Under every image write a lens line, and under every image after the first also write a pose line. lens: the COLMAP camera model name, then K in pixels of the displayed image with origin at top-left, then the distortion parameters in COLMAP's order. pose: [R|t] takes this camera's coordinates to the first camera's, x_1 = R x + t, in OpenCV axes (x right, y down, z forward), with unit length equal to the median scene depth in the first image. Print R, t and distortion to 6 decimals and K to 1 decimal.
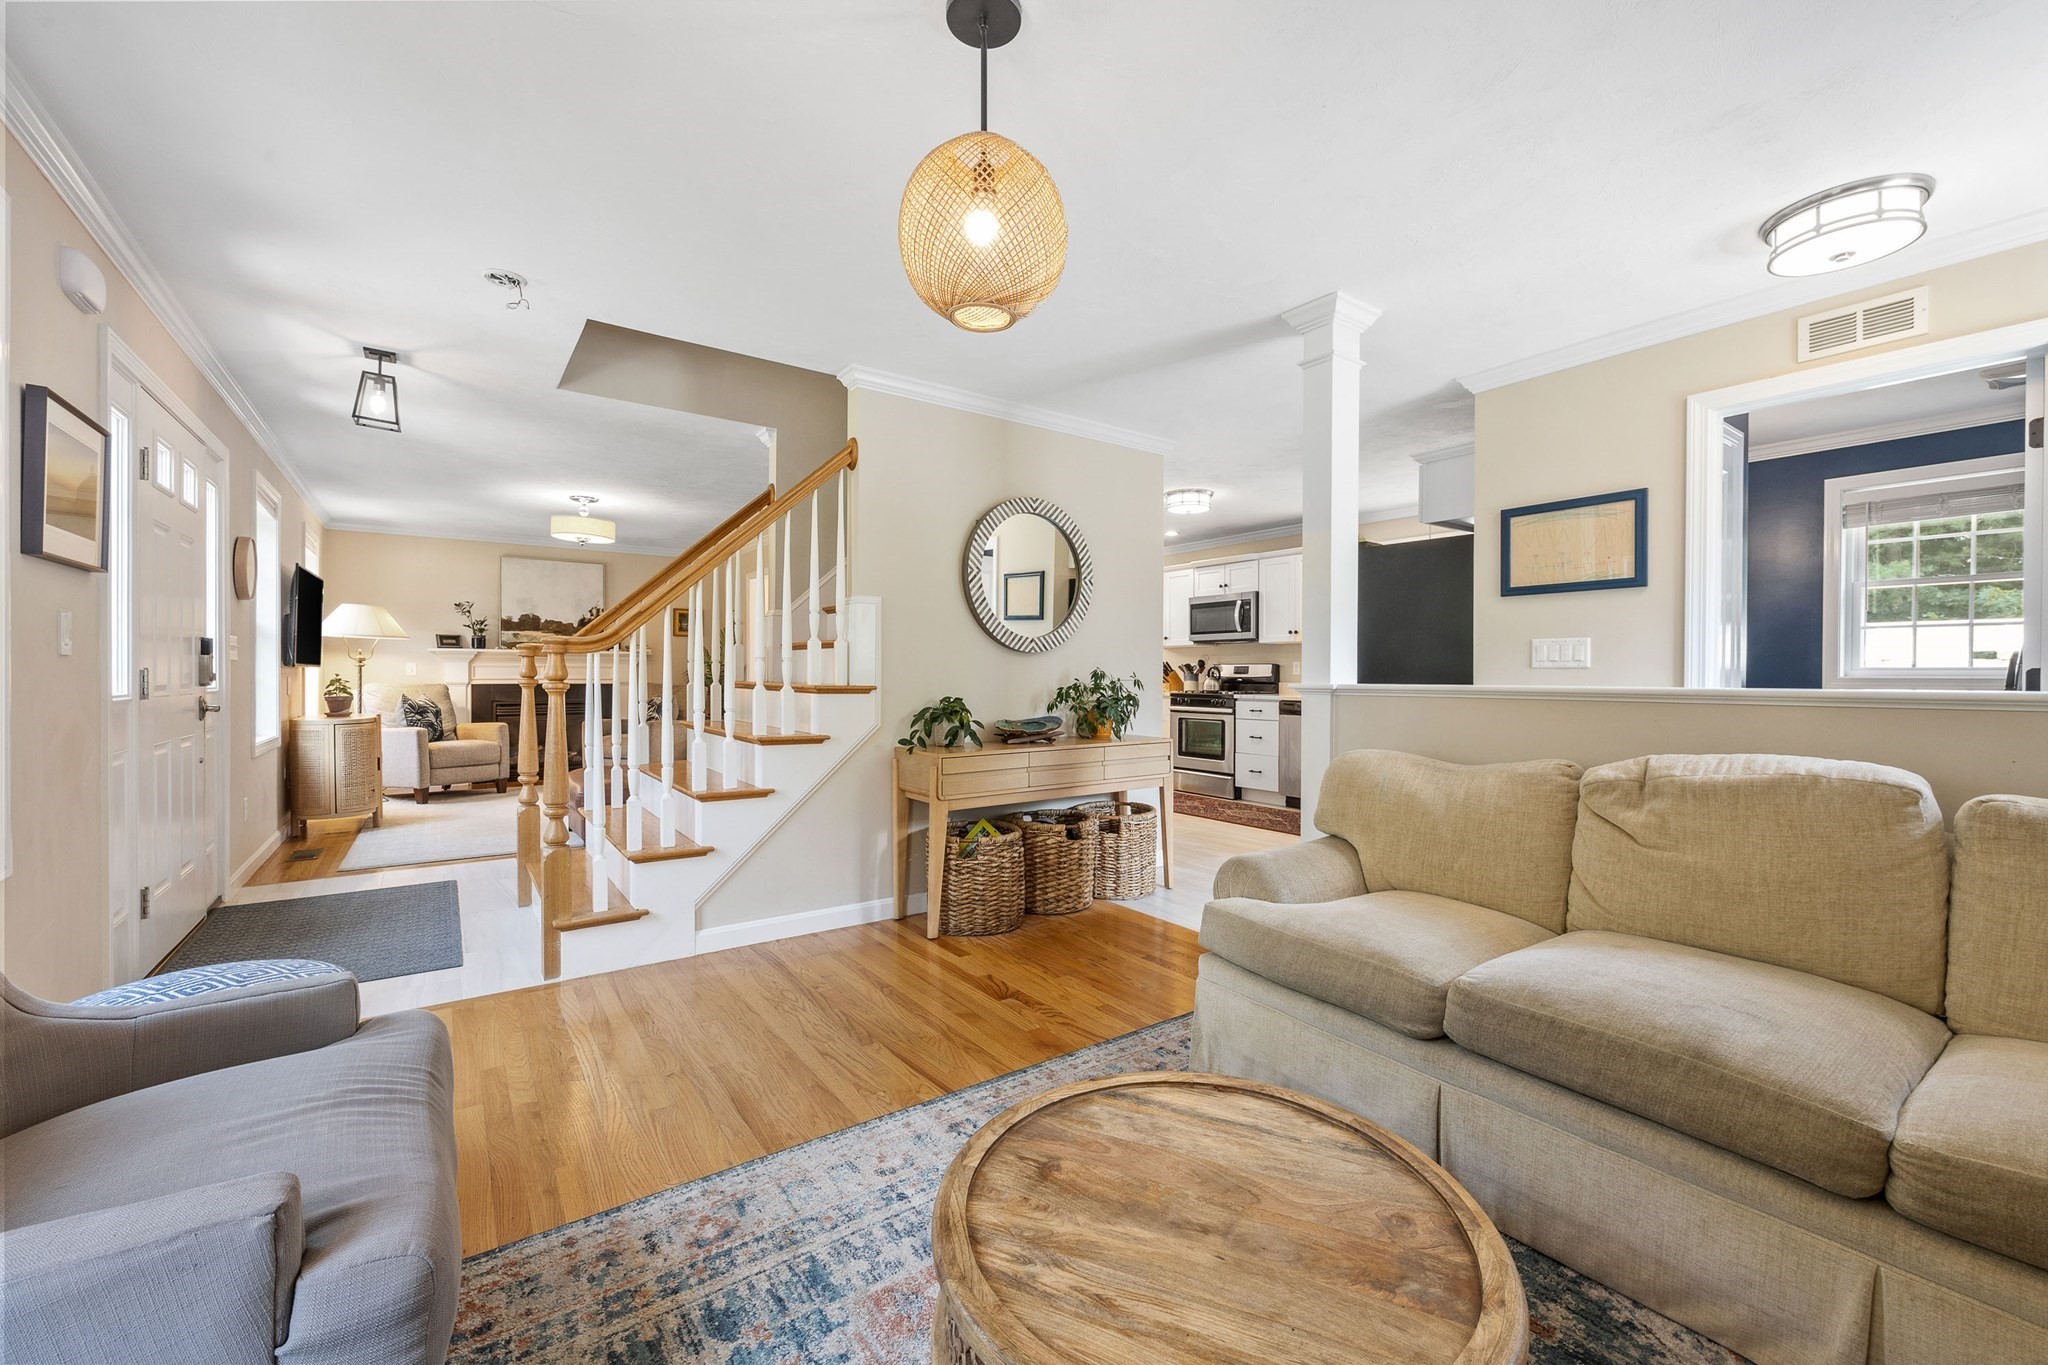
lens RADIAL K [[821.6, 0, 1023.0], [0, 821.6, 676.4], [0, 0, 1]] dist [0.000230, -0.000006]
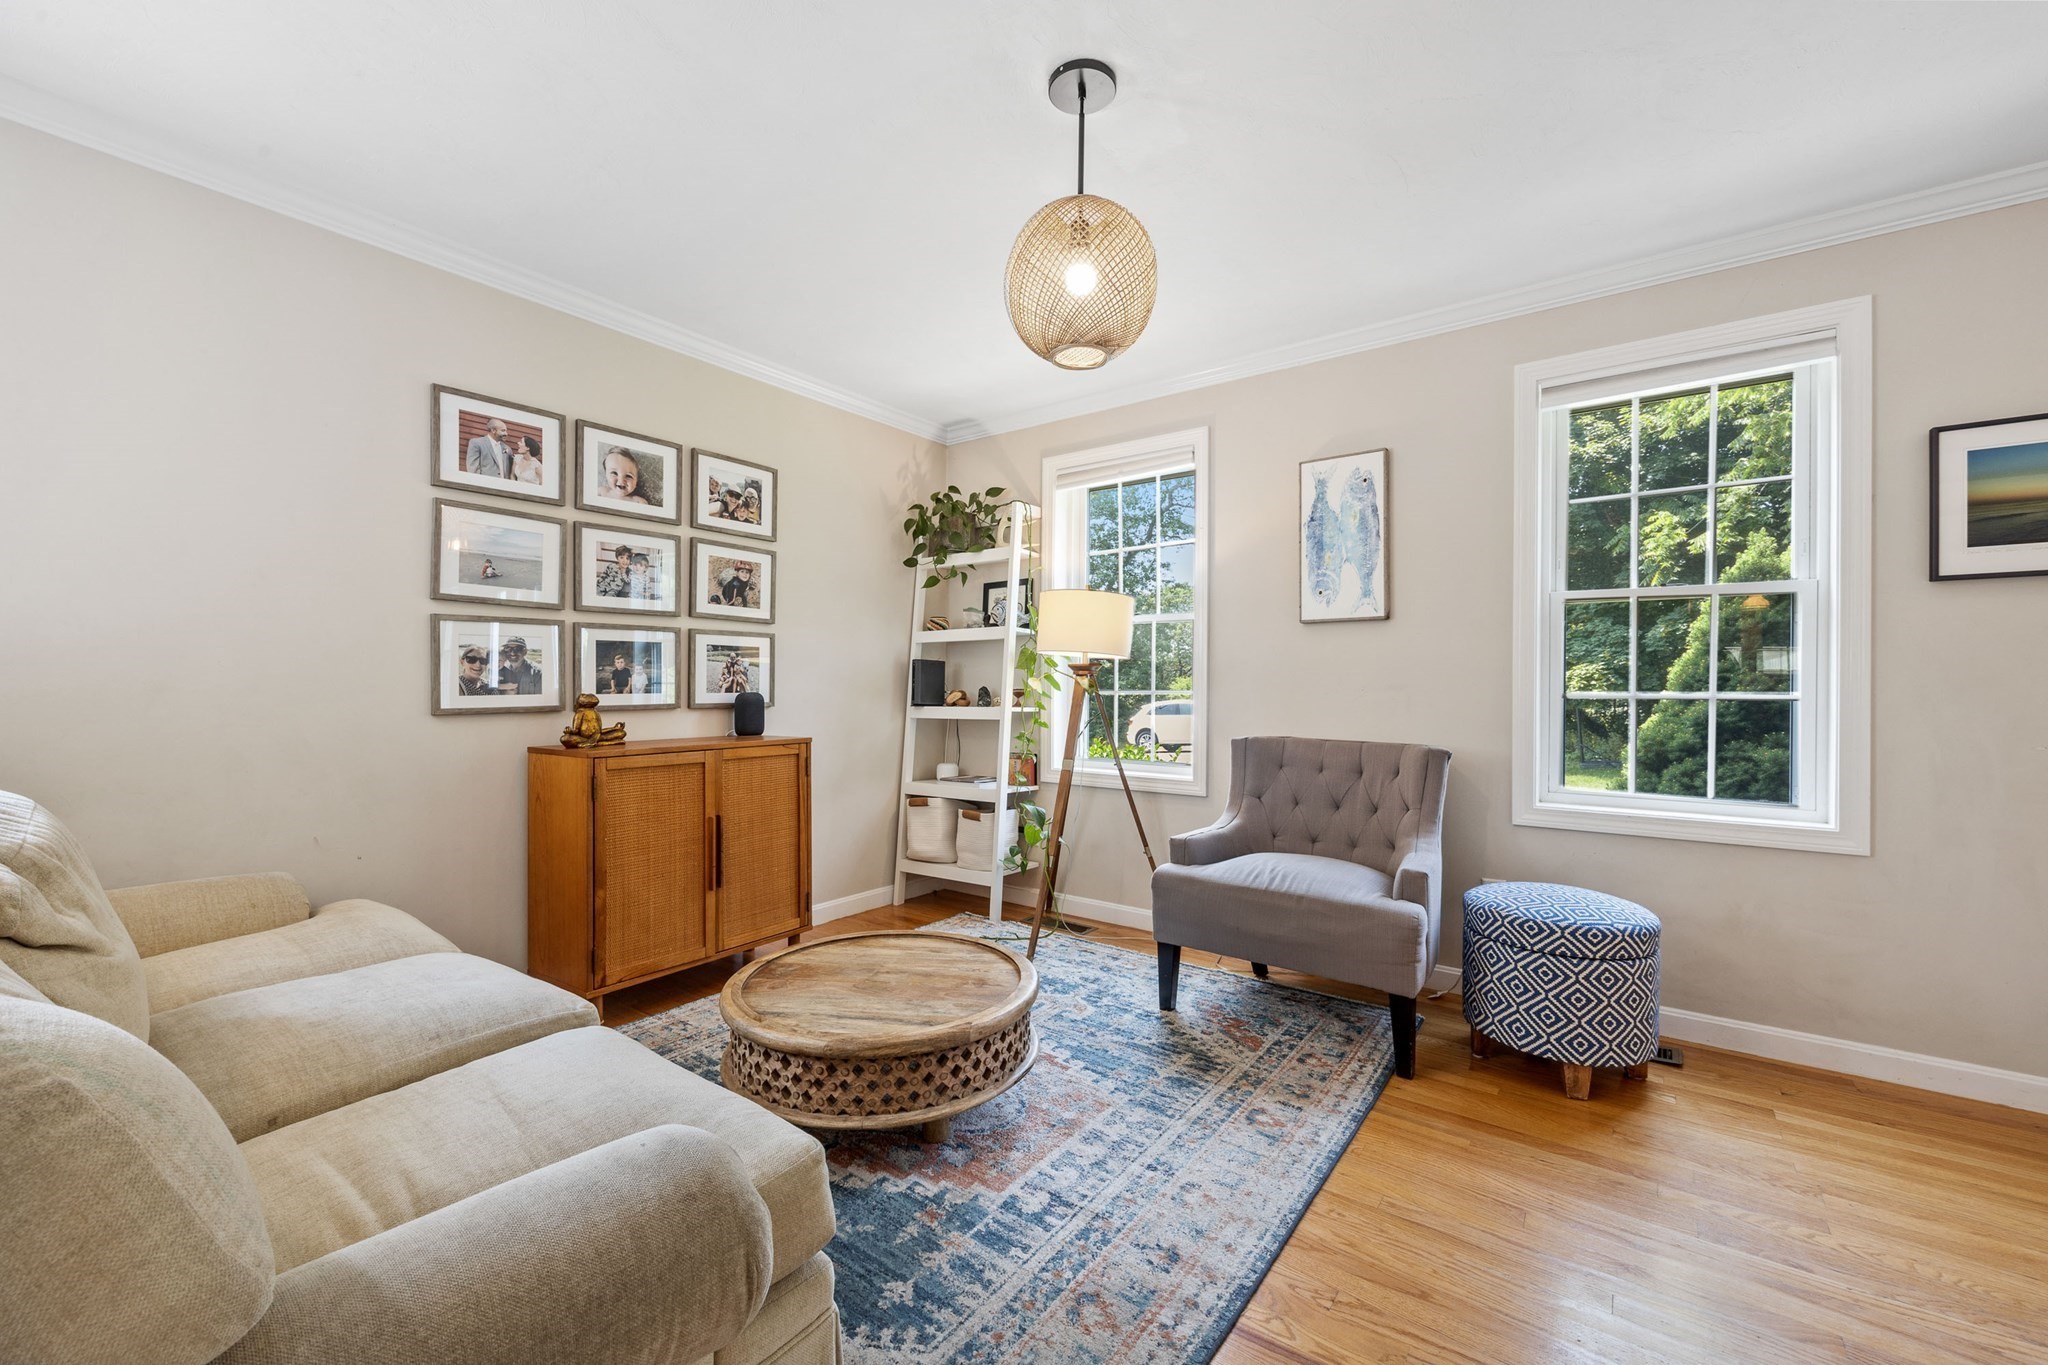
lens RADIAL K [[821.6, 0, 1026.5], [0, 821.6, 685.2], [0, 0, 1]] dist [0.000230, -0.000006]
pose [[-0.952560, -0.004952, -0.304311, 0.392410], [-0.006937, 0.999961, 0.005442, 0.000889], [0.304273, 0.007295, -0.952557, 2.294153]]
